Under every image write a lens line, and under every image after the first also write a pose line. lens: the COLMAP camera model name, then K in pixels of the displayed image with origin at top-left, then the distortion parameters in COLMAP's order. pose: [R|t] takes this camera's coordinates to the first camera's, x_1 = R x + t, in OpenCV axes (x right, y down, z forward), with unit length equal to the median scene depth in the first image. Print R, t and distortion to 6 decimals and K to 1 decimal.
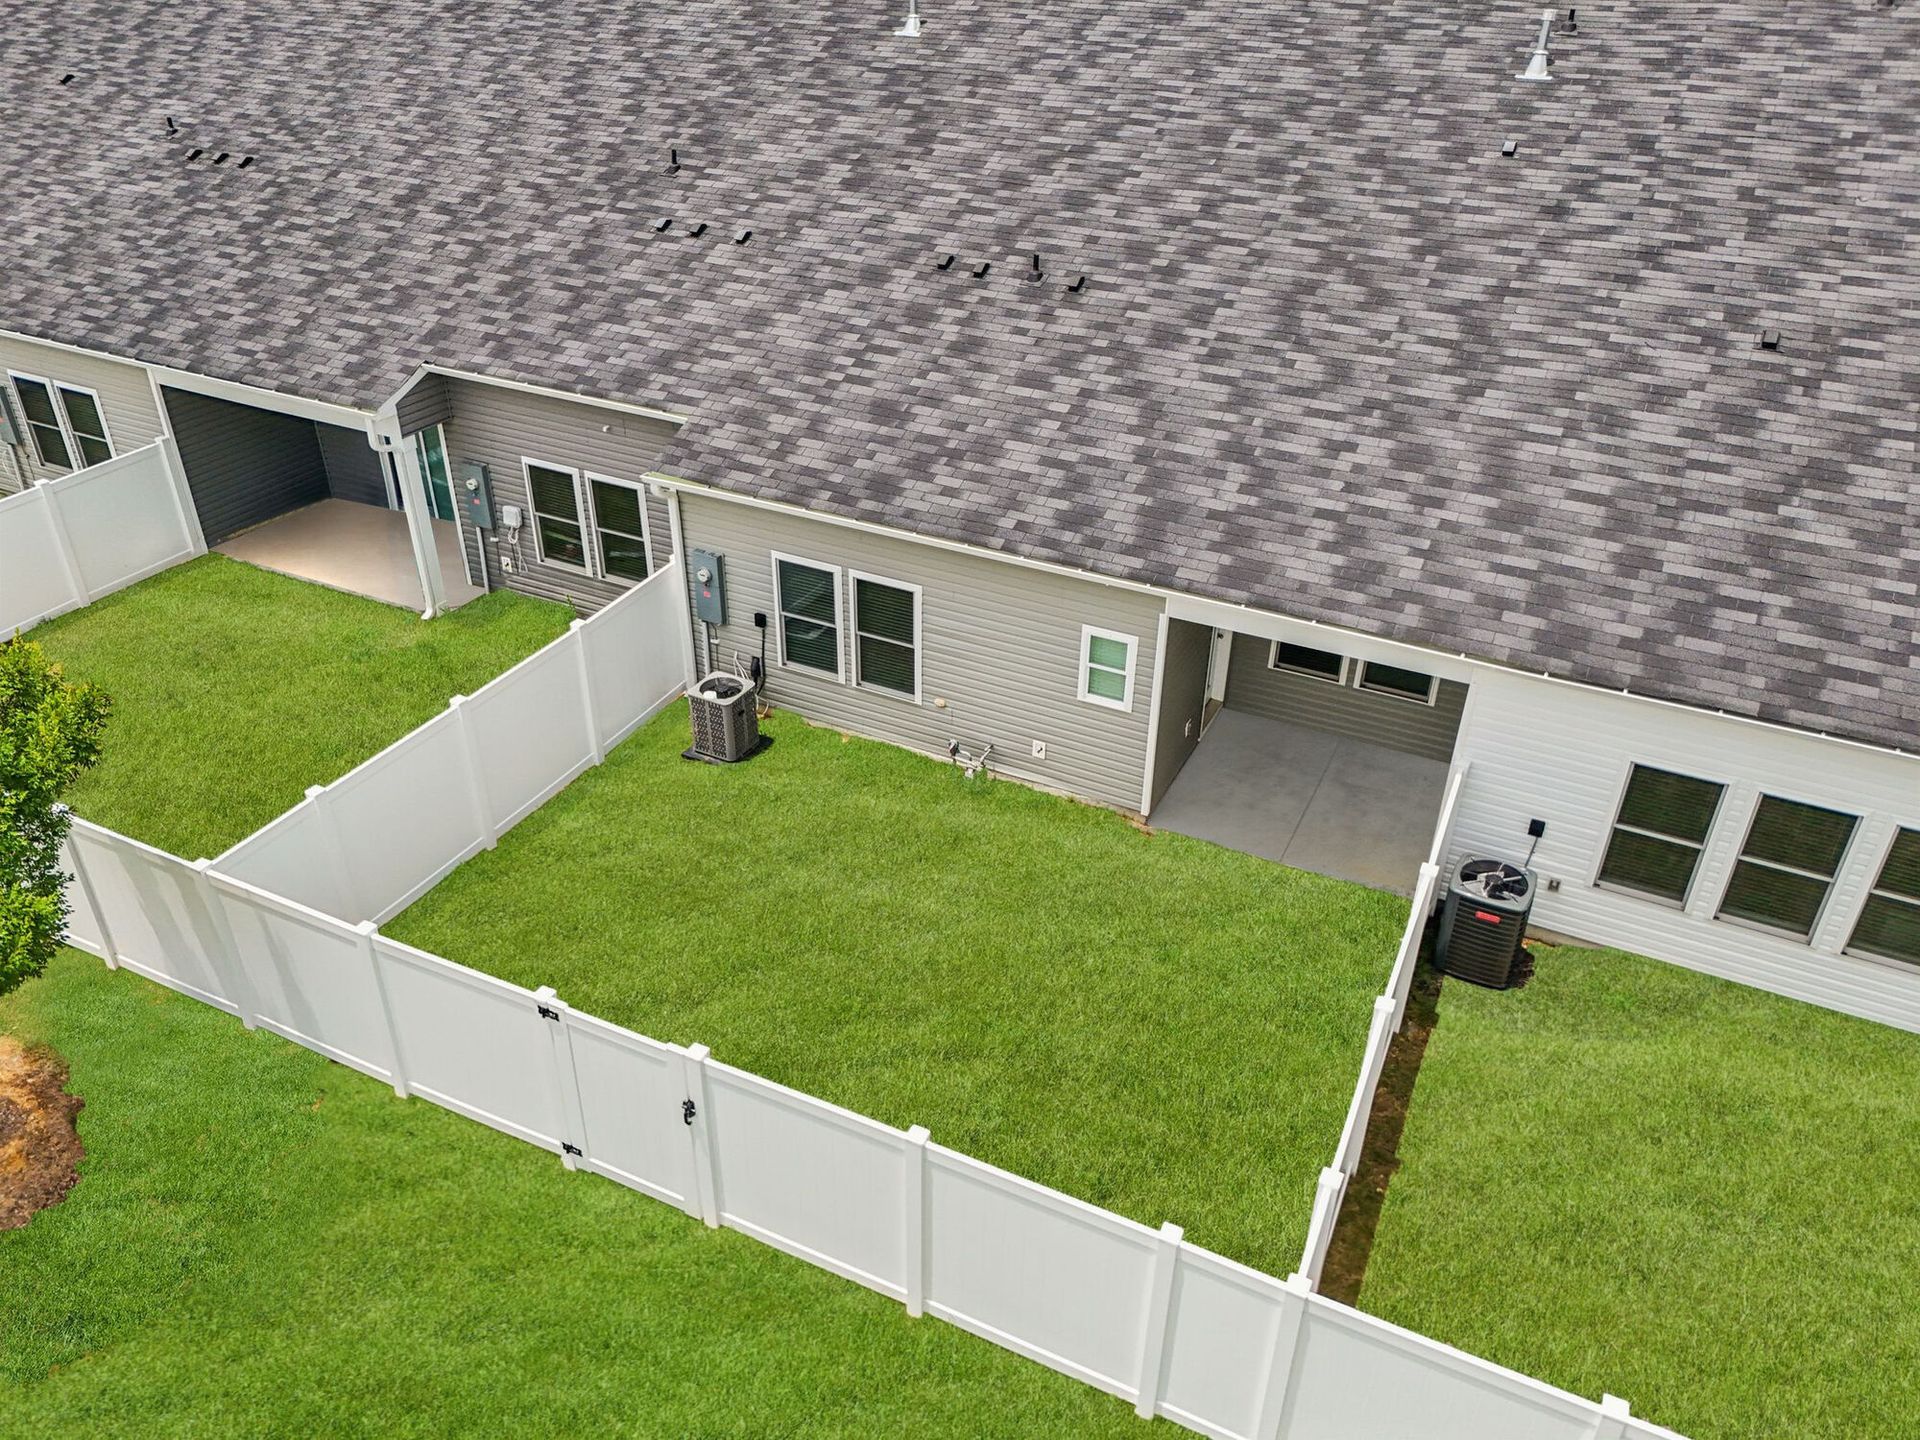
lens RADIAL K [[1433.6, 0, 962.7], [0, 1433.6, 716.1], [0, 0, 1]] dist [0.009554, -0.025332]
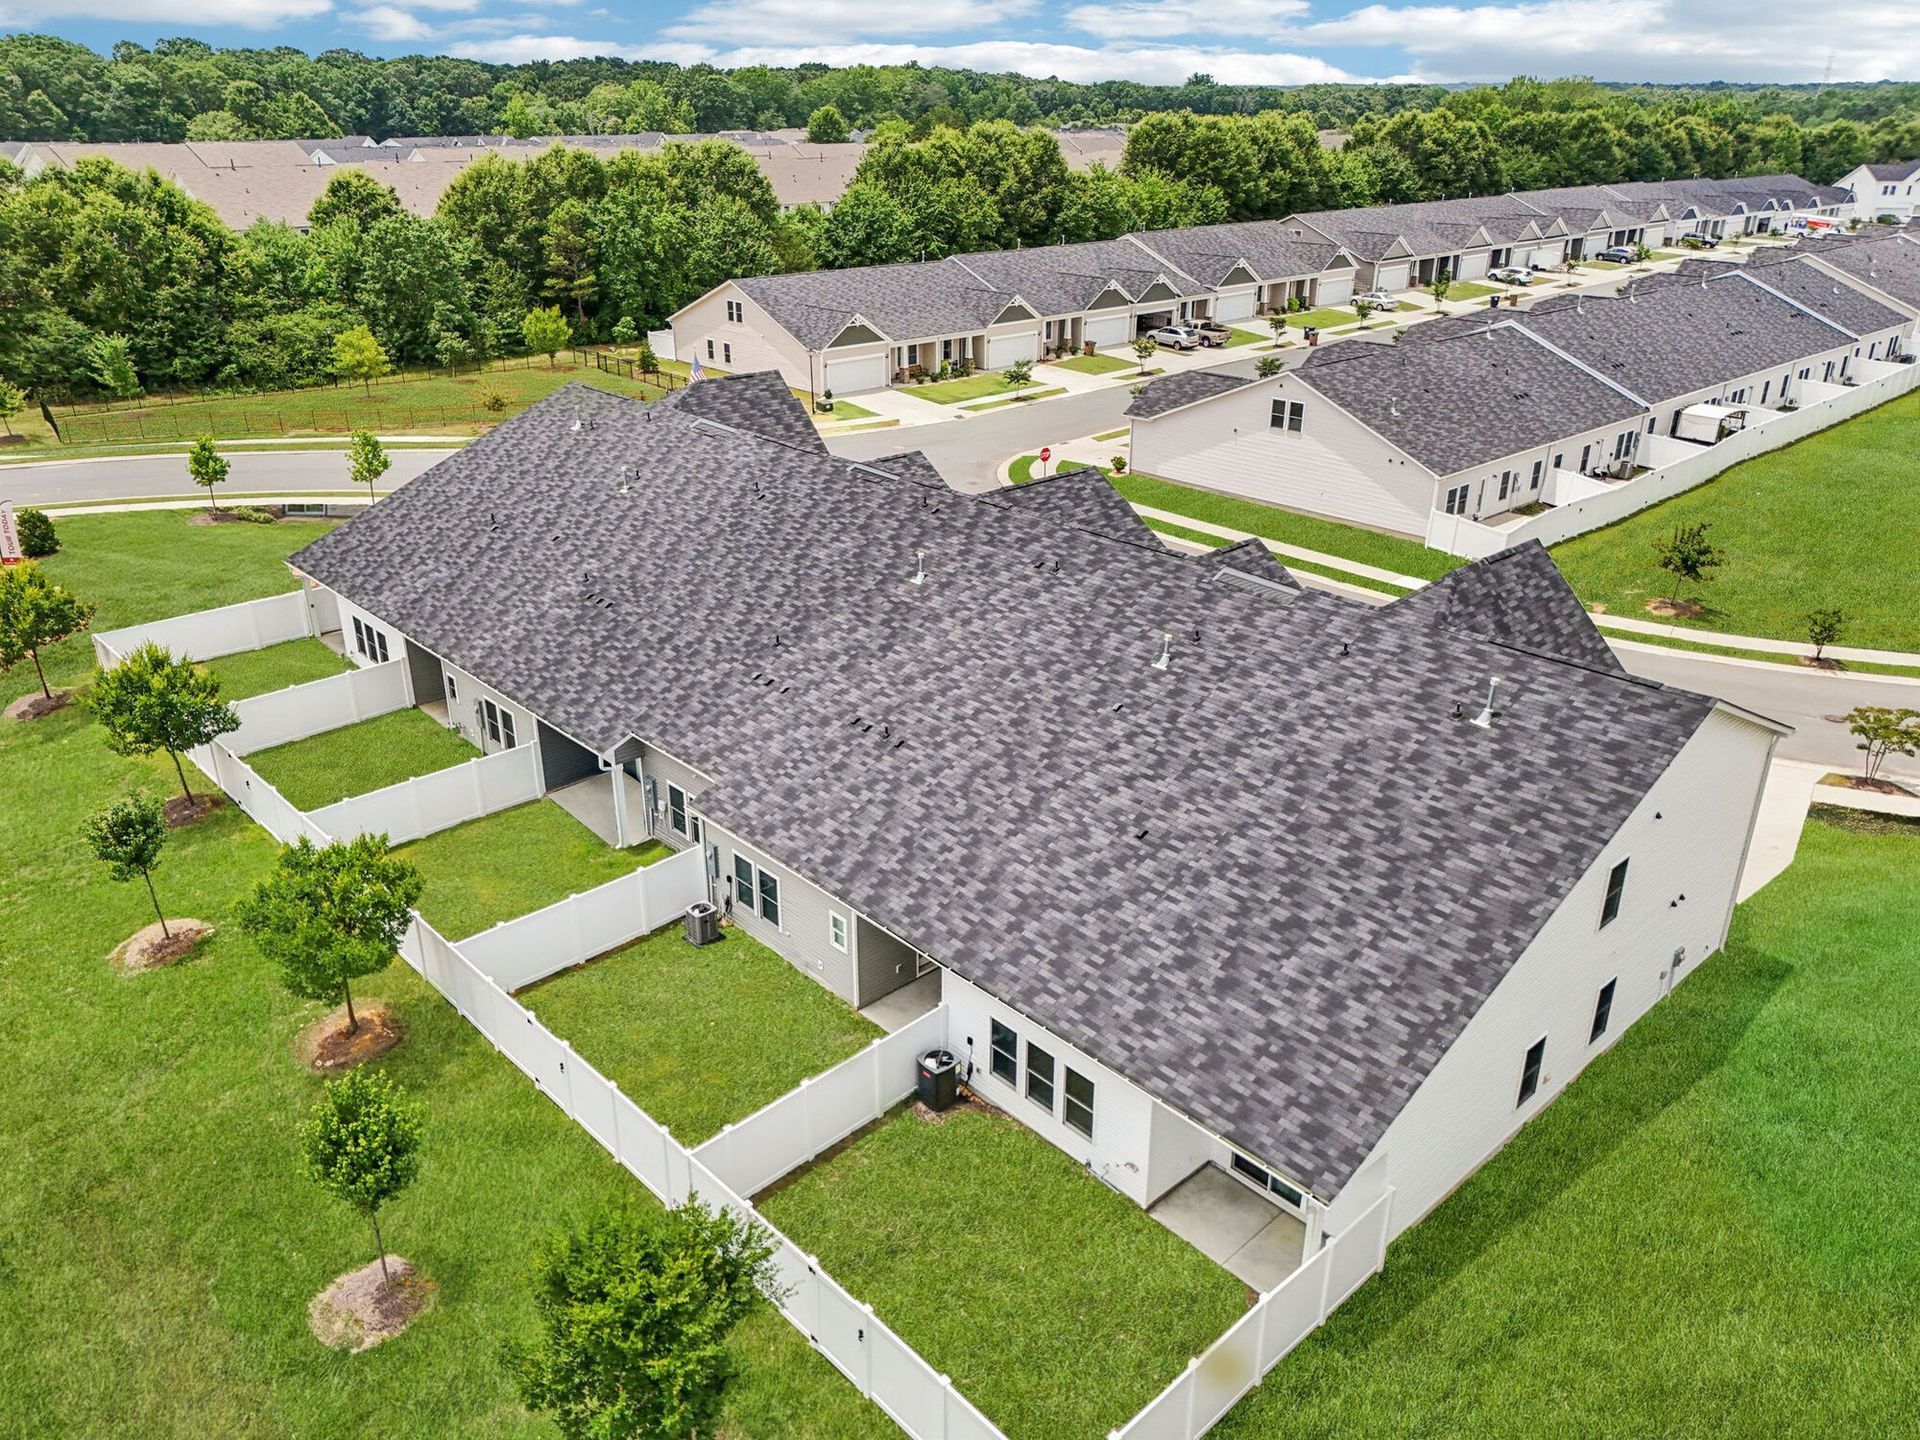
lens RADIAL K [[1433.6, 0, 959.4], [0, 1433.6, 722.0], [0, 0, 1]] dist [0.009554, -0.025332]
pose [[0.930310, 0.137121, -0.340178, 0.862496], [-0.183235, 0.977206, -0.107208, -0.128415], [0.317723, 0.162069, 0.934230, -0.907173]]
